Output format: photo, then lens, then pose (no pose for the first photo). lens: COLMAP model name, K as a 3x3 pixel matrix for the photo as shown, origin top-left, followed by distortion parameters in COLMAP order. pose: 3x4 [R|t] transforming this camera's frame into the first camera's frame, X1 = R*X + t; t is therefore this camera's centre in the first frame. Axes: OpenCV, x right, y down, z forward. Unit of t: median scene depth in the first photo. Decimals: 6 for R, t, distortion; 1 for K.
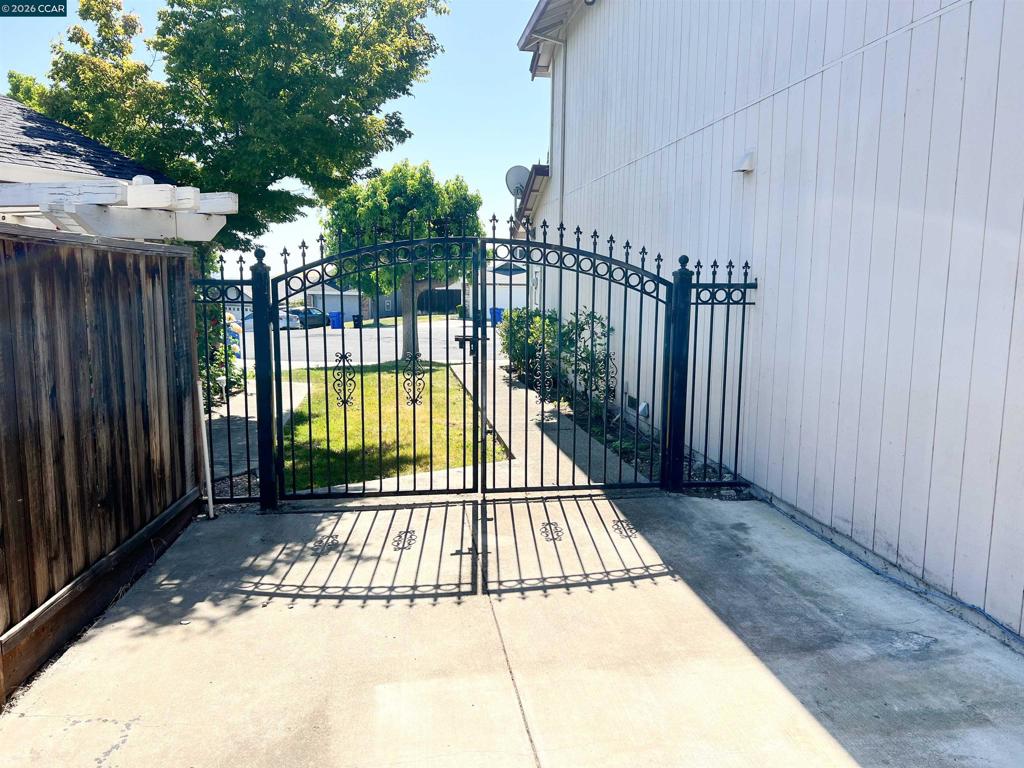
lens RADIAL K [[762.3, 0, 506.5], [0, 762.3, 381.6], [0, 0, 1]] dist [0.102086, -0.178539]
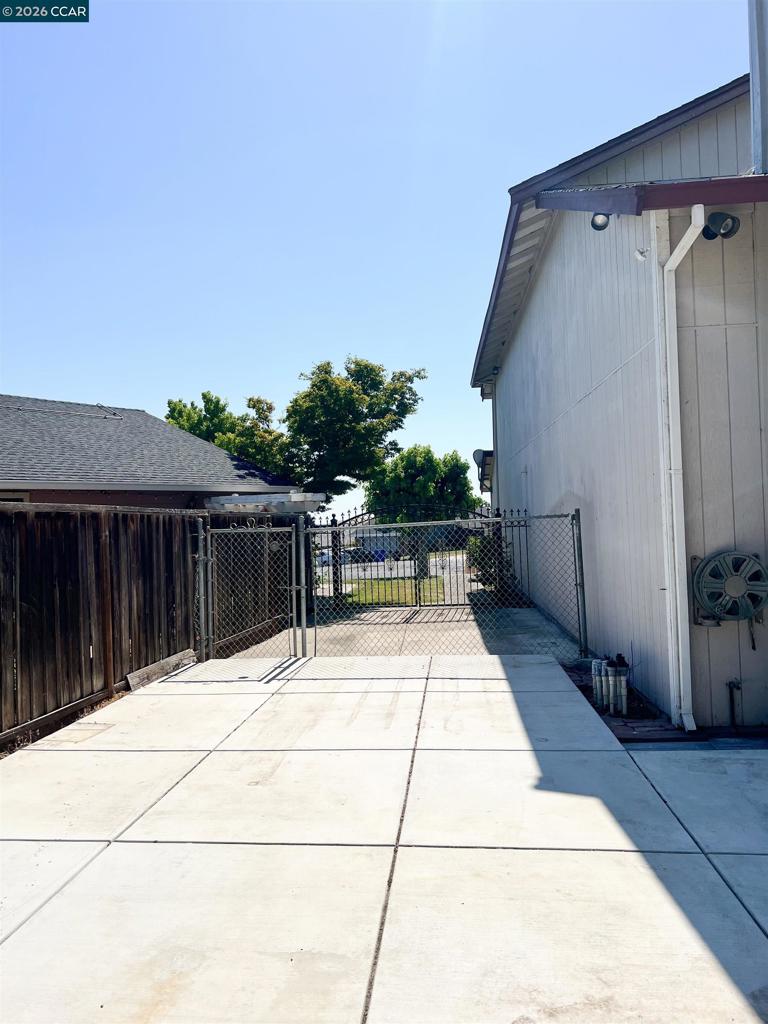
lens RADIAL K [[762.3, 0, 365.3], [0, 762.3, 515.6], [0, 0, 1]] dist [0.102086, -0.178539]
pose [[0.969385, -0.044888, -0.241410, 0.209665], [0.011055, 0.990130, -0.139713, 0.101546], [0.245298, 0.132767, 0.960313, -0.744993]]
